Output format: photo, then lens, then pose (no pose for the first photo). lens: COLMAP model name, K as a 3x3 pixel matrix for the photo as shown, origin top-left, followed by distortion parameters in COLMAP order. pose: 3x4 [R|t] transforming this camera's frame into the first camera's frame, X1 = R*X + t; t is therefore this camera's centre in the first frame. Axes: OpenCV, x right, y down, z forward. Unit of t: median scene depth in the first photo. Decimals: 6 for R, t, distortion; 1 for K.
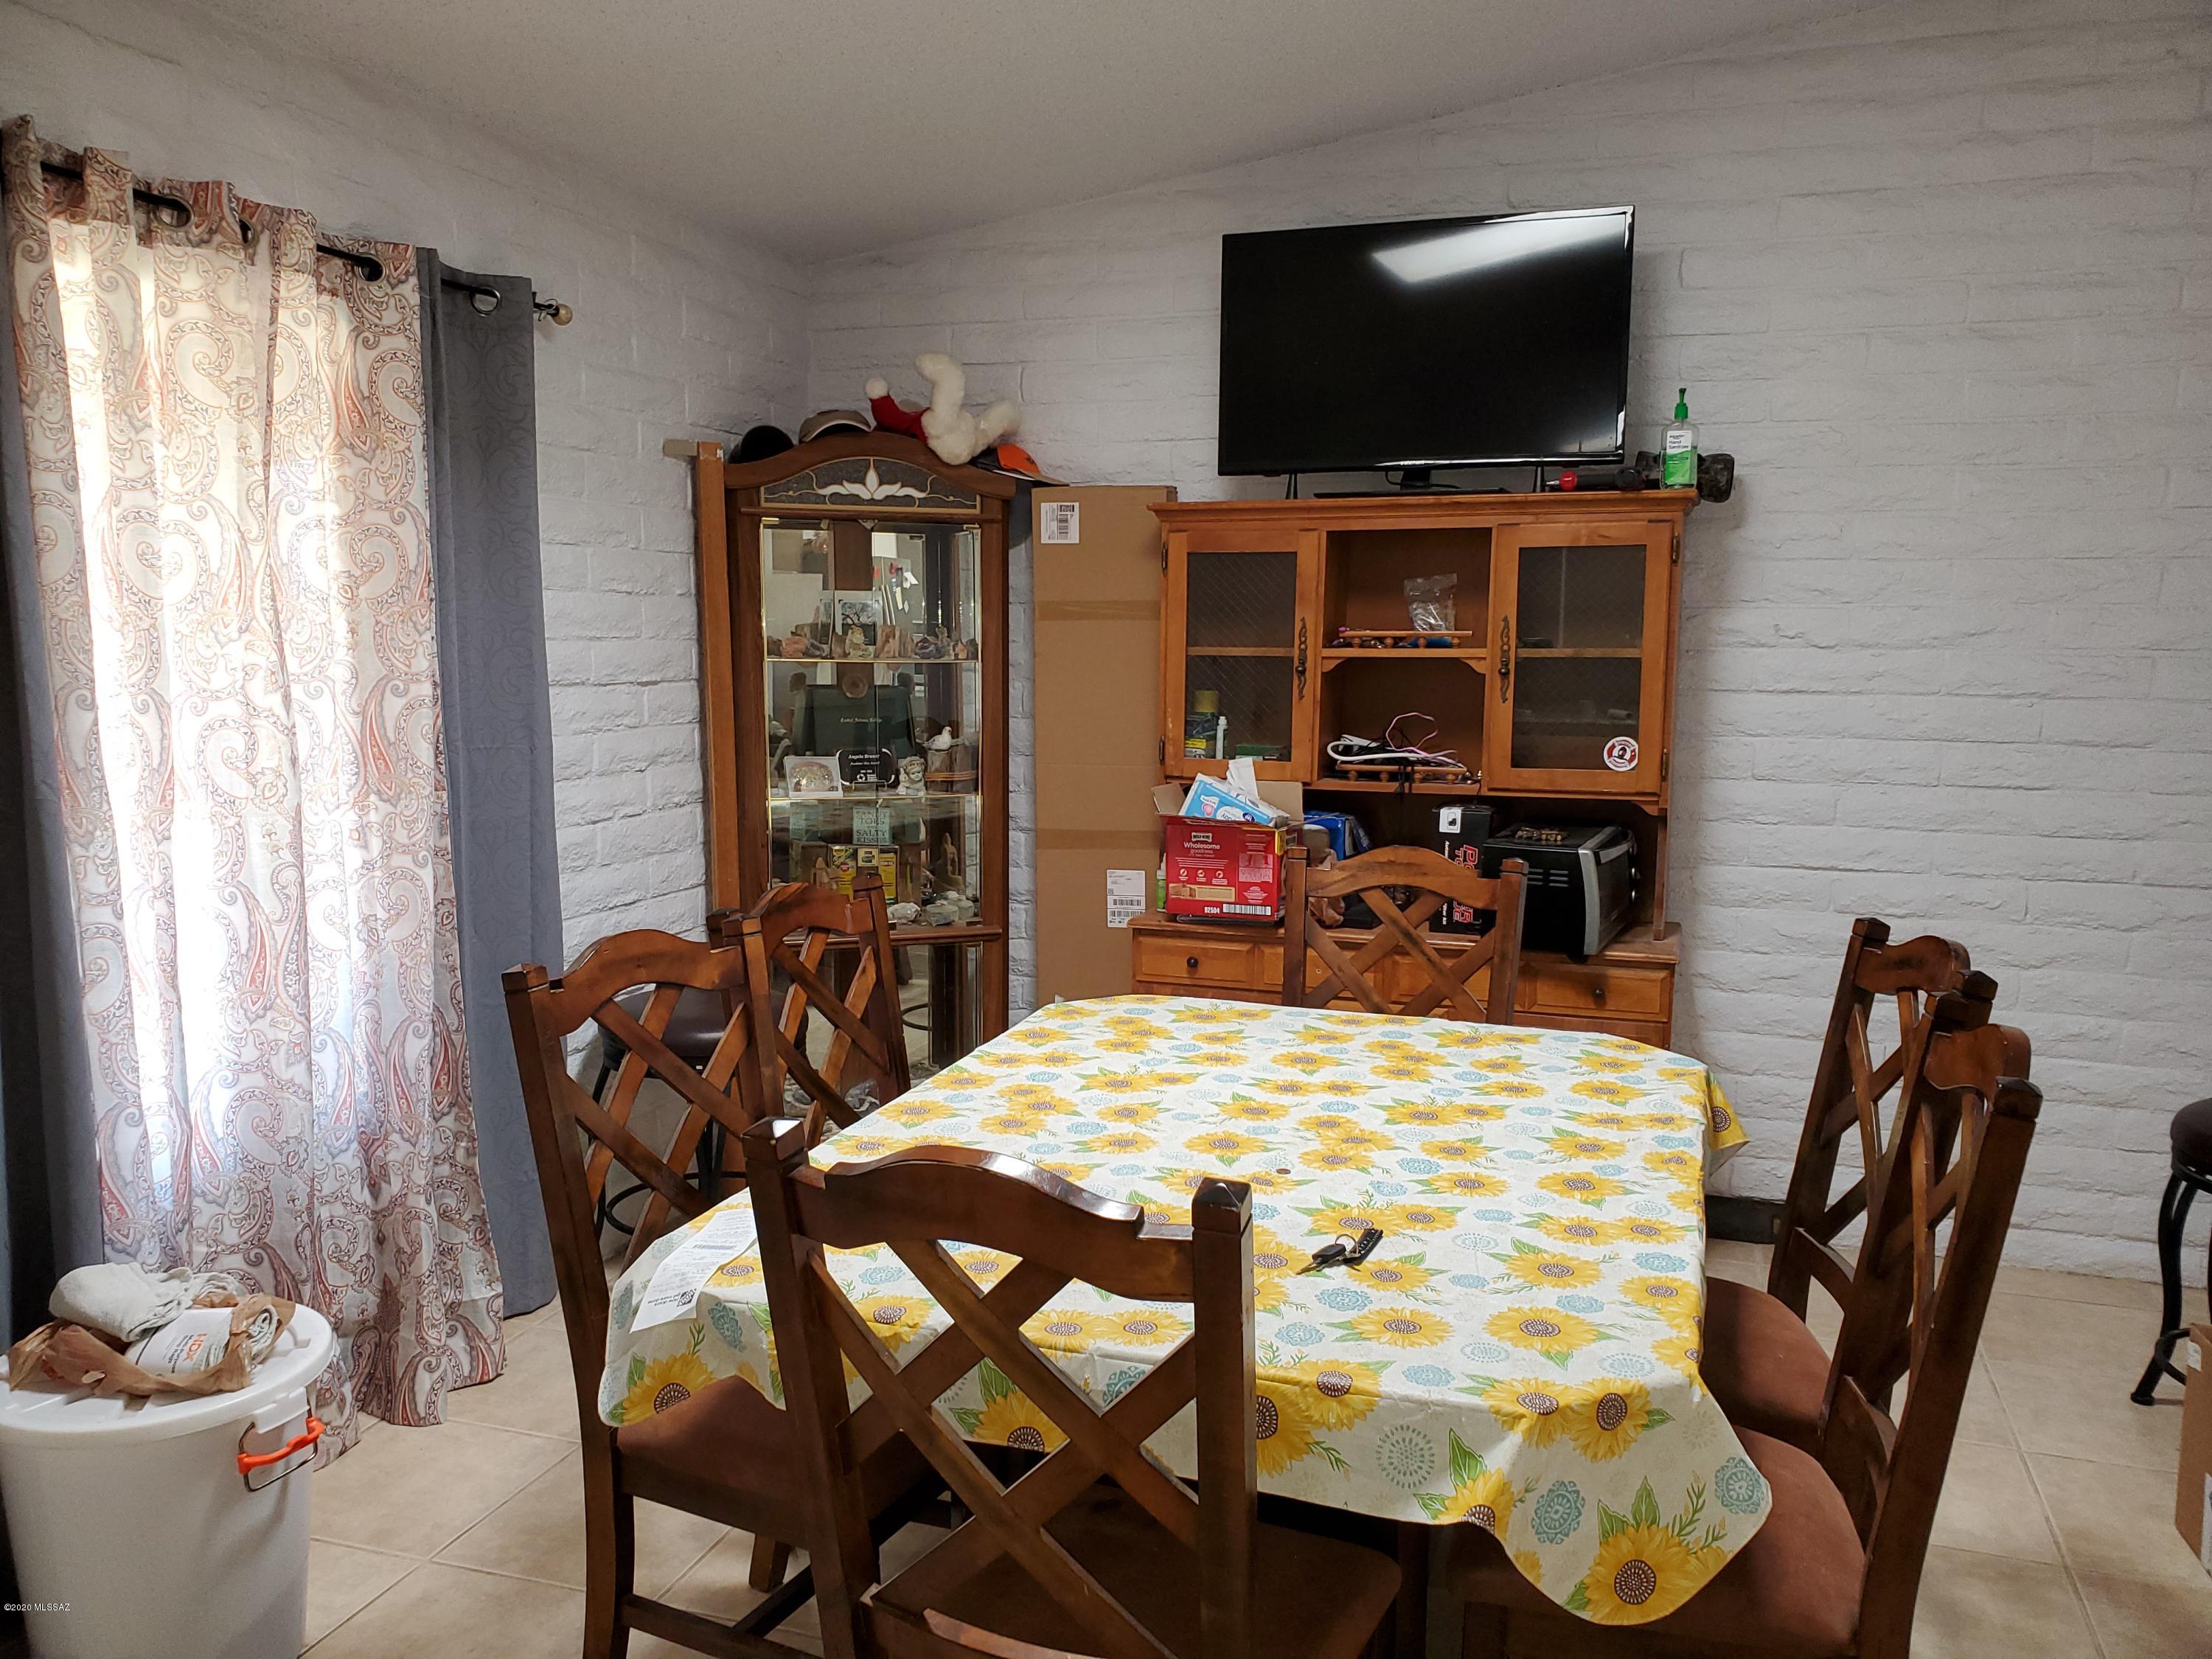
lens RADIAL K [[1681.9, 0, 1085.5], [0, 1681.9, 836.5], [0, 0, 1]] dist [0.031446, -0.040726]
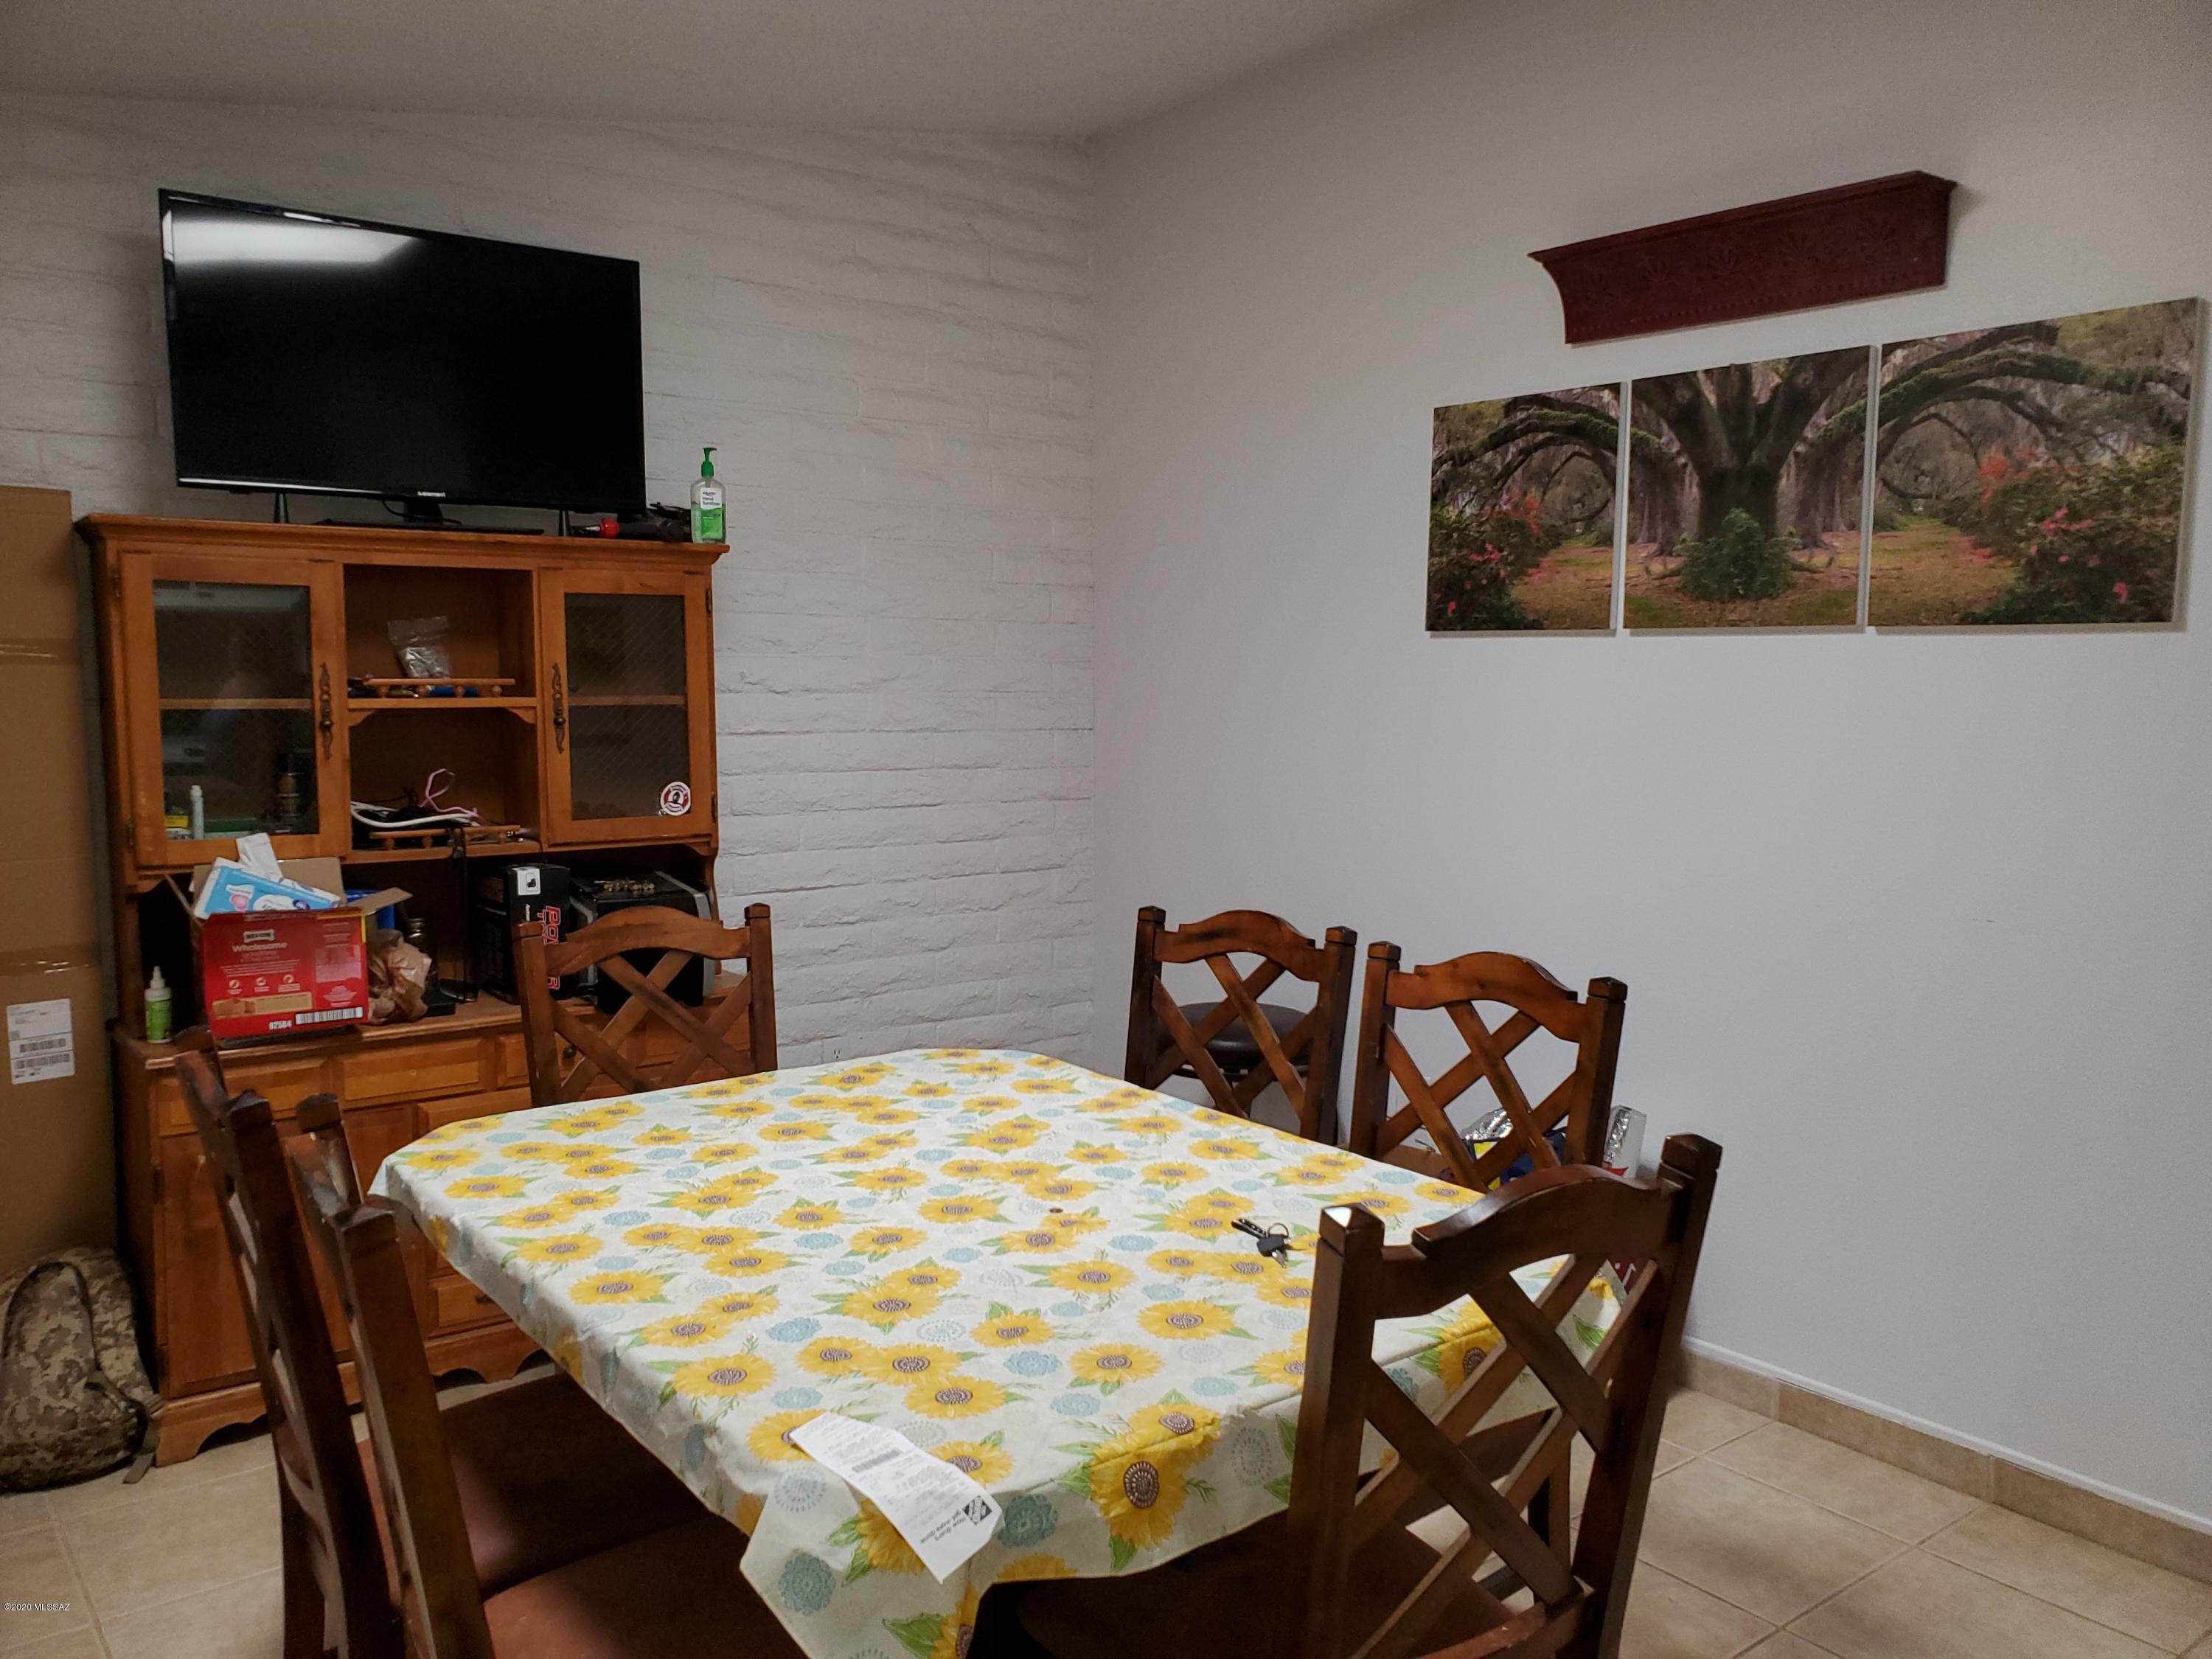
lens RADIAL K [[1681.9, 0, 1092.8], [0, 1681.9, 837.3], [0, 0, 1]] dist [0.031446, -0.040726]
pose [[0.533988, -0.084538, 0.841255, -0.407540], [0.104726, 0.993940, 0.033406, -0.033106], [-0.838981, 0.070263, 0.539606, 0.238775]]
